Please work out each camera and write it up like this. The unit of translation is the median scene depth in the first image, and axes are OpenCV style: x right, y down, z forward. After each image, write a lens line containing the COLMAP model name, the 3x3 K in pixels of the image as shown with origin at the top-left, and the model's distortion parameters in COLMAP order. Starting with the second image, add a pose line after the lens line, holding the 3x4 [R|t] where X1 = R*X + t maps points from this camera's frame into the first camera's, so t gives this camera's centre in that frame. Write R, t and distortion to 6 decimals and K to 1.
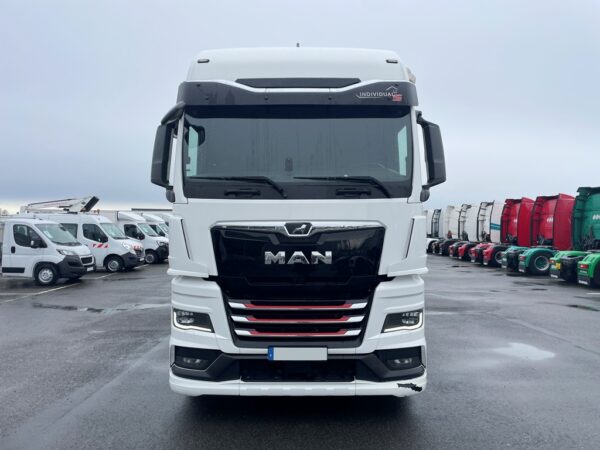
lens RADIAL K [[450.5, 0, 313.9], [0, 450.5, 213.9], [0, 0, 1]] dist [0.061513, -0.046626]
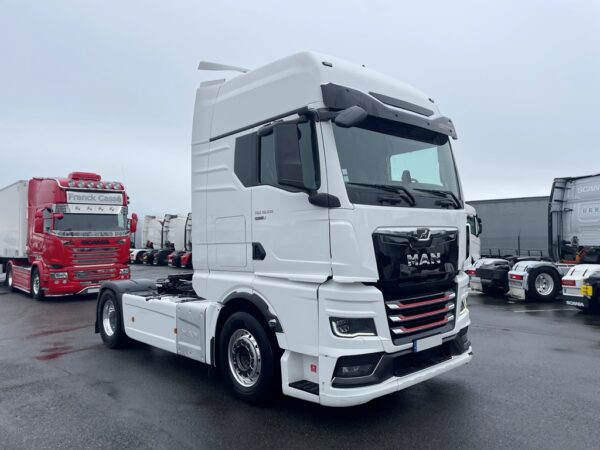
lens RADIAL K [[450.5, 0, 304.0], [0, 450.5, 214.3], [0, 0, 1]] dist [0.061513, -0.046626]
pose [[0.743099, 0.022761, 0.668794, -1.032337], [-0.007999, 0.999652, -0.025134, 0.014404], [-0.669133, 0.013328, 0.743023, 0.344210]]
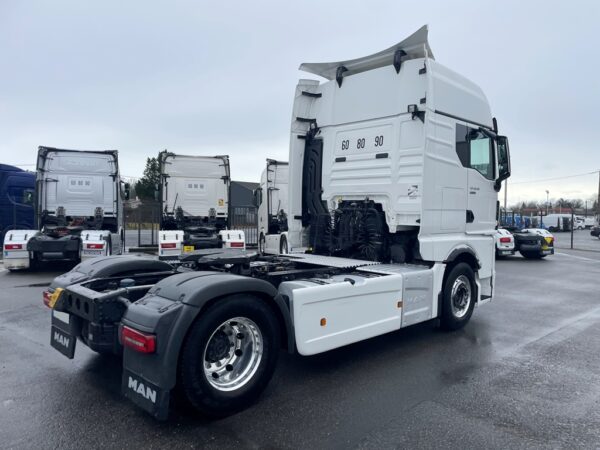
lens RADIAL K [[450.5, 0, 294.8], [0, 450.5, 226.7], [0, 0, 1]] dist [0.061513, -0.046626]
pose [[-0.671914, -0.037157, 0.739697, -1.114914], [-0.045655, 0.998919, 0.008707, 0.131345], [-0.739221, -0.027920, -0.672884, 2.817299]]
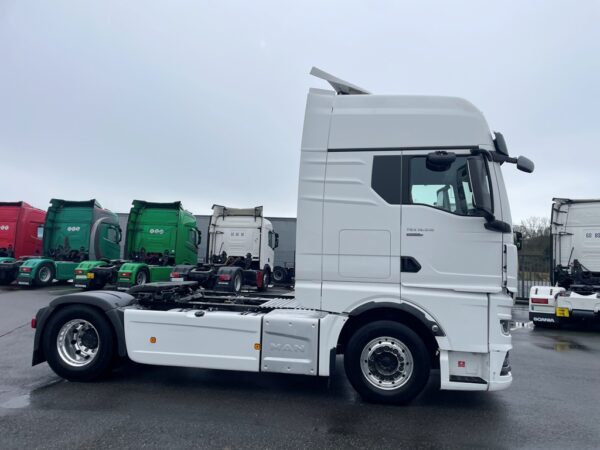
lens RADIAL K [[450.5, 0, 296.1], [0, 450.5, 221.7], [0, 0, 1]] dist [0.061513, -0.046626]
pose [[0.182023, 0.067200, 0.980995, -1.664047], [-0.071325, 0.995936, -0.054989, 0.054020], [-0.980704, -0.059960, 0.186077, 1.367977]]
